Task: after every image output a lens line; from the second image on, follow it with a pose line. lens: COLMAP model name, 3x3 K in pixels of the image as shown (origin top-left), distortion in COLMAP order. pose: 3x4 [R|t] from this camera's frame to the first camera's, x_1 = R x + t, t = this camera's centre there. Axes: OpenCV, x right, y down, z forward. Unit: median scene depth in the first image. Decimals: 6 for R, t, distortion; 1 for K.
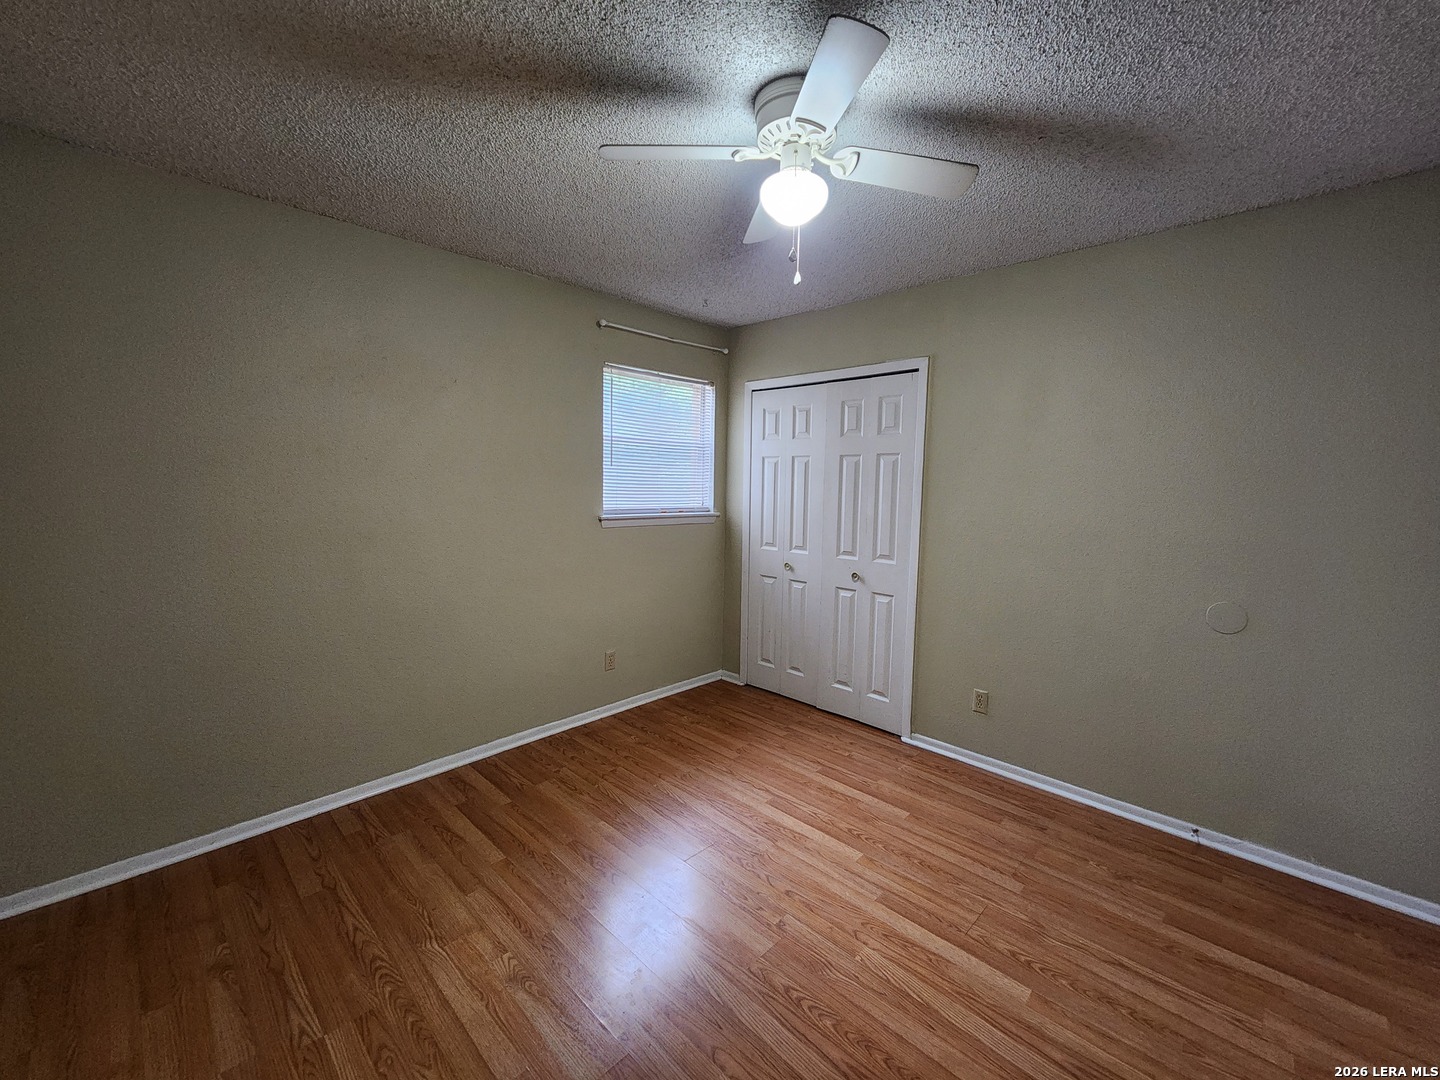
lens RADIAL K [[586.7, 0, 729.9], [0, 586.7, 533.1], [0, 0, 1]] dist [0.003195, -0.002959]
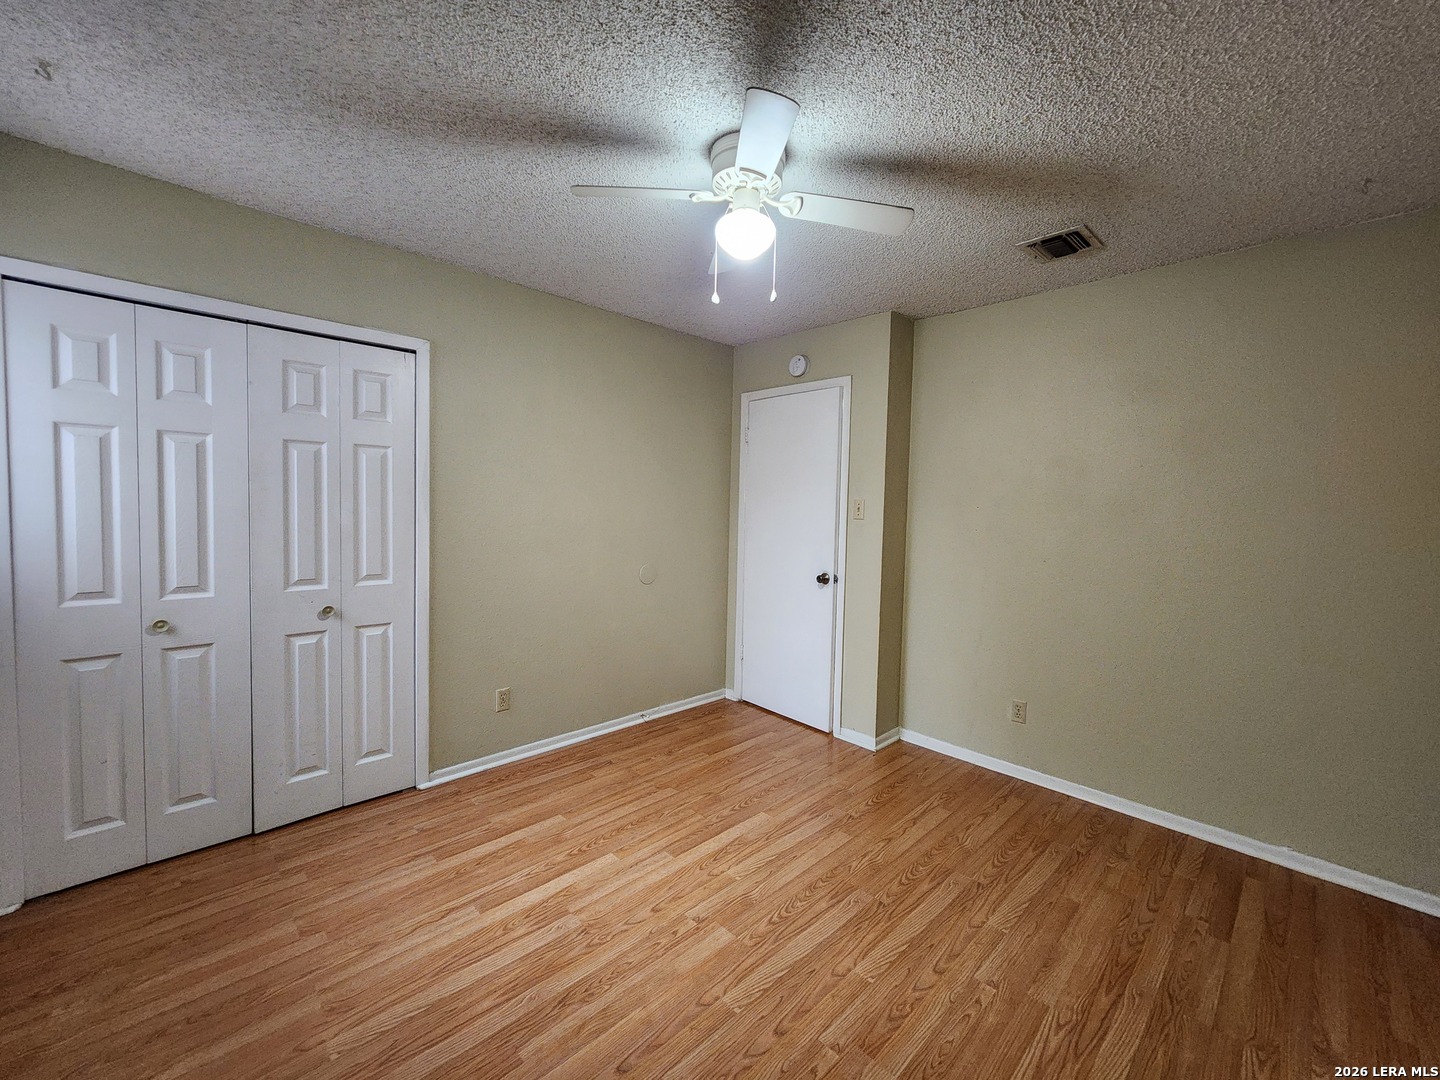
lens RADIAL K [[586.7, 0, 734.2], [0, 586.7, 533.9], [0, 0, 1]] dist [0.003195, -0.002959]
pose [[0.014937, -0.066549, 0.997671, -0.624979], [0.065307, 0.995717, 0.065441, -0.045413], [-0.997753, 0.064177, 0.019219, 0.616697]]
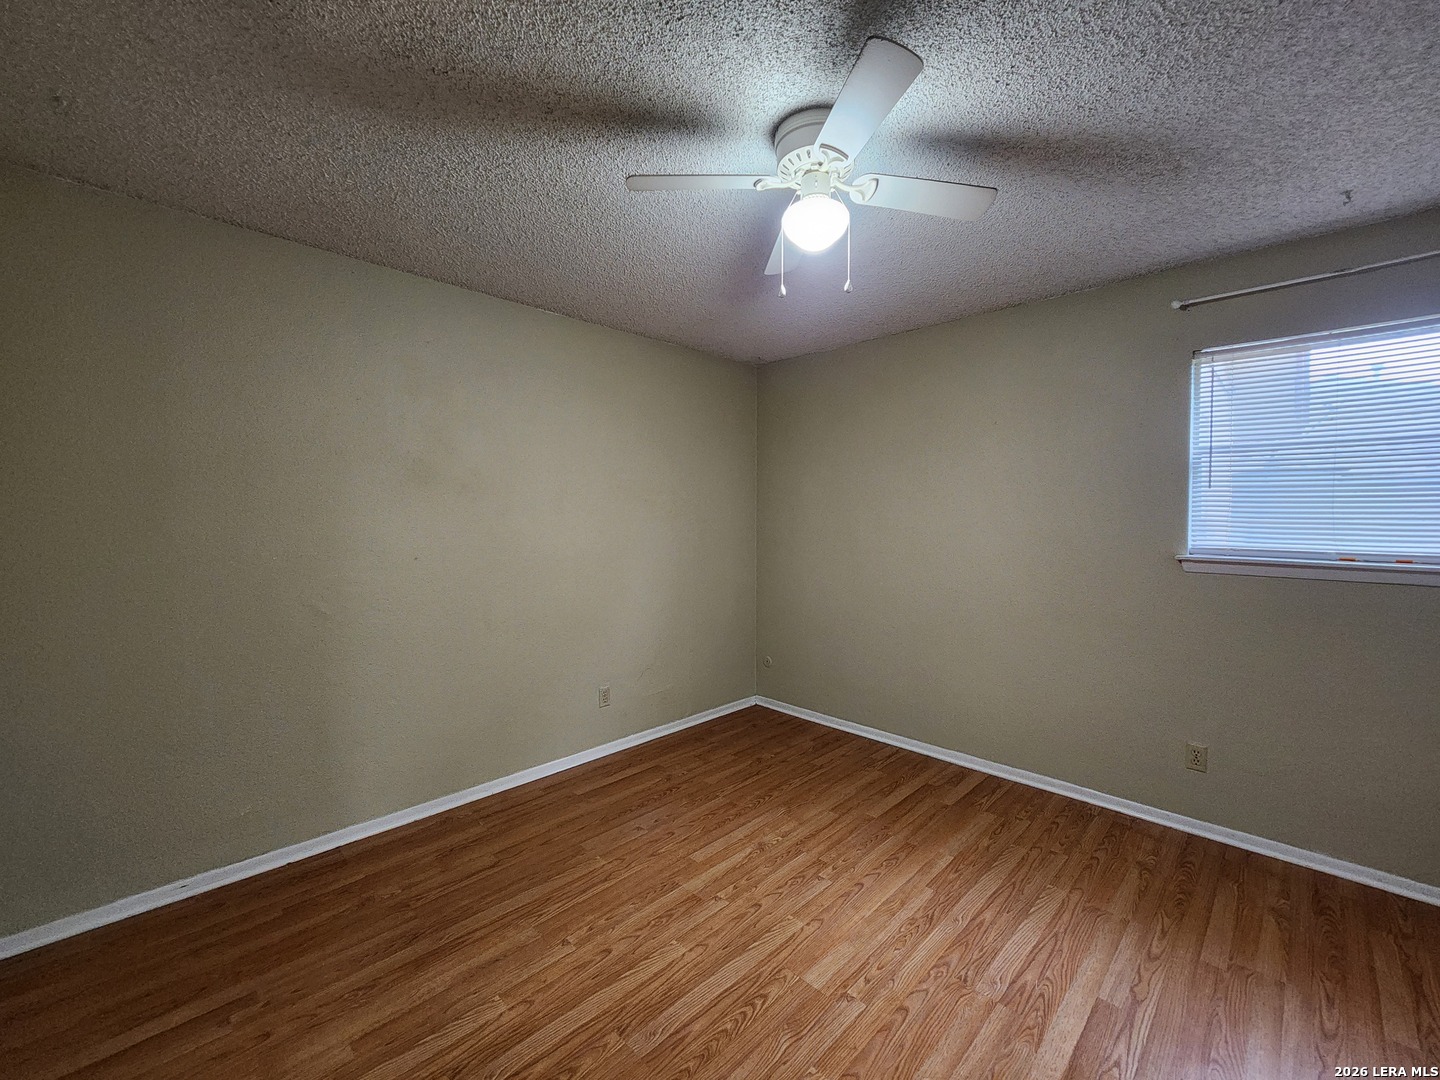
lens RADIAL K [[586.7, 0, 728.0], [0, 586.7, 529.4], [0, 0, 1]] dist [0.003195, -0.002959]
pose [[-0.009926, 0.011520, -0.999884, 0.682352], [-0.091762, 0.995704, 0.012383, -0.022966], [0.995731, 0.091875, -0.008827, 0.537523]]
